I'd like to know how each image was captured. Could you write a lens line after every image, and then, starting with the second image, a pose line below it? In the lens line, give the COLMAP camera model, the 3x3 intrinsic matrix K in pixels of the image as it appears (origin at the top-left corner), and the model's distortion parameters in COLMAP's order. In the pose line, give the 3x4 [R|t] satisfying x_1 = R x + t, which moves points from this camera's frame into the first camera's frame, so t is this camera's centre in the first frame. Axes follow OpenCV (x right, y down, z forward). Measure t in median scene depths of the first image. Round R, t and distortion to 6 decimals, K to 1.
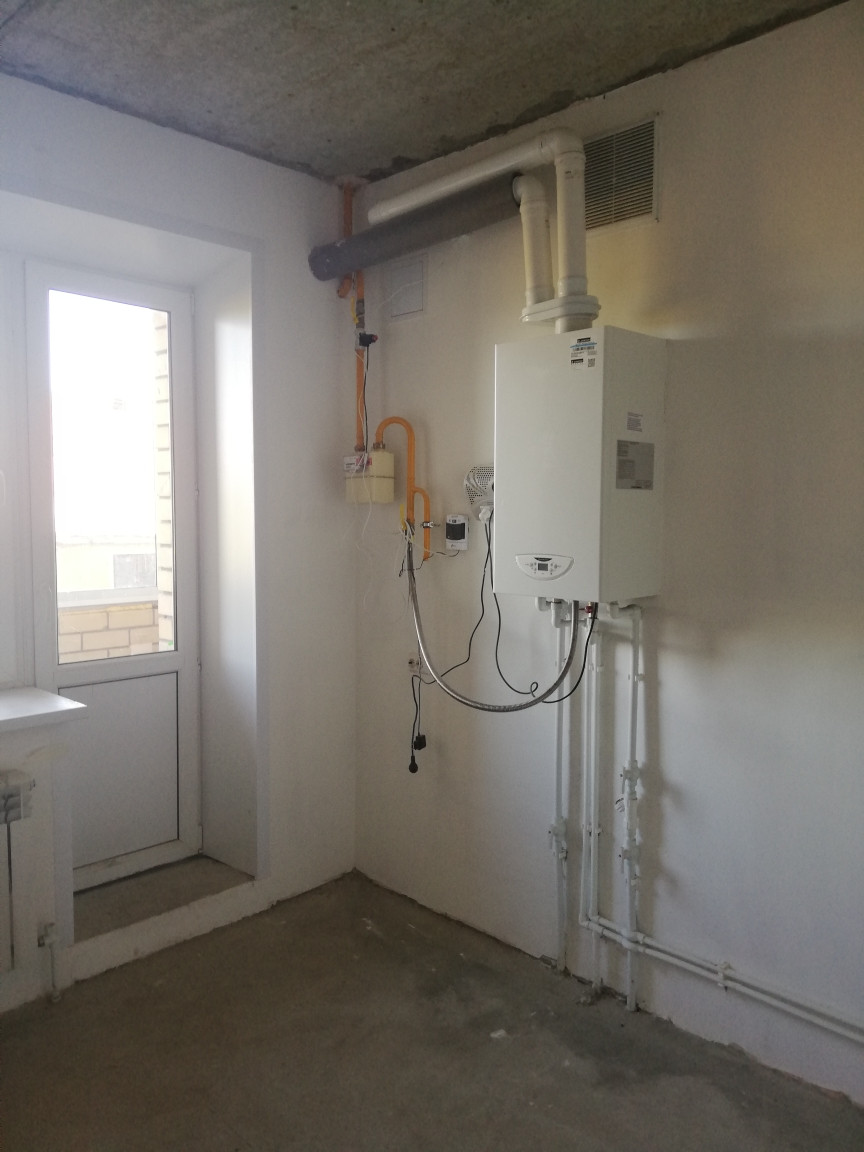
lens RADIAL K [[854.9, 0, 434.3], [0, 854.9, 580.3], [0, 0, 1]] dist [0.087908, -0.110574]
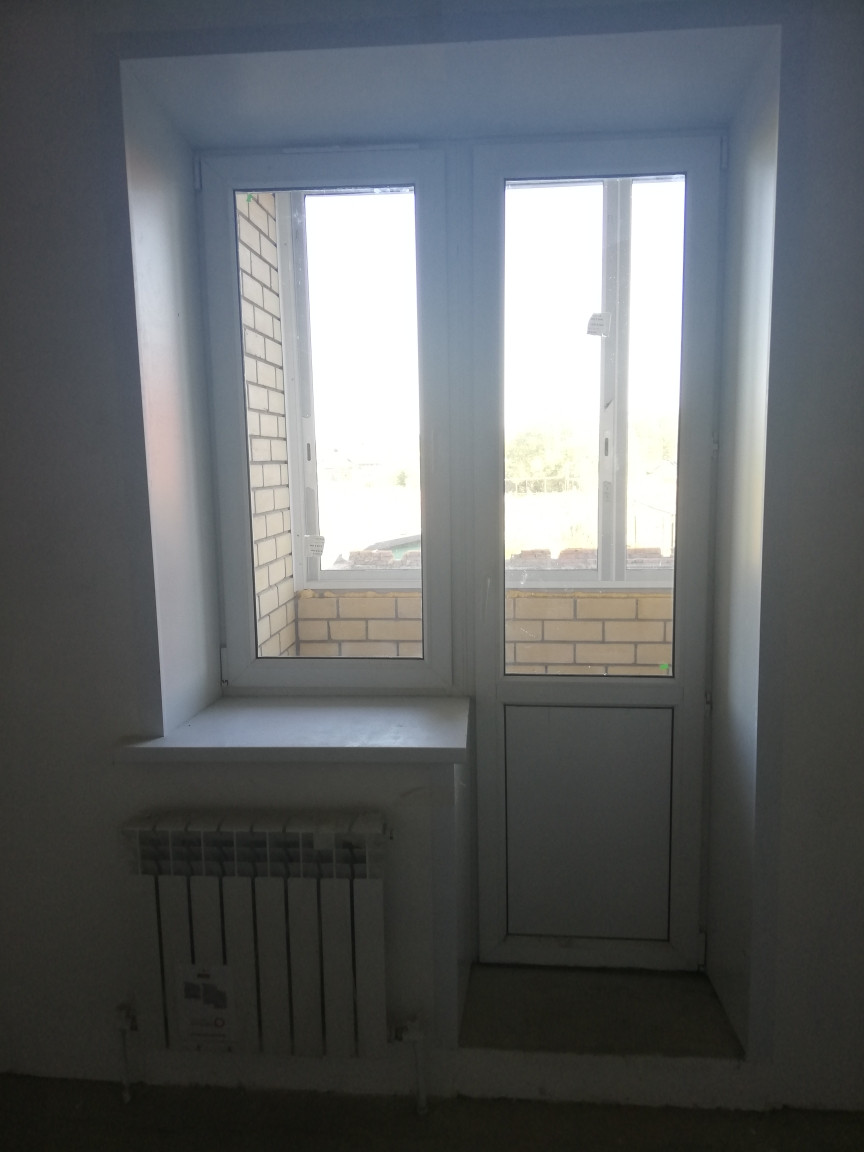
lens RADIAL K [[854.9, 0, 434.3], [0, 854.9, 580.3], [0, 0, 1]] dist [0.087908, -0.110574]
pose [[0.633195, 0.077493, -0.770103, 0.119762], [-0.035497, 0.996836, 0.071121, -0.043339], [0.773178, -0.017697, 0.633942, 0.455628]]
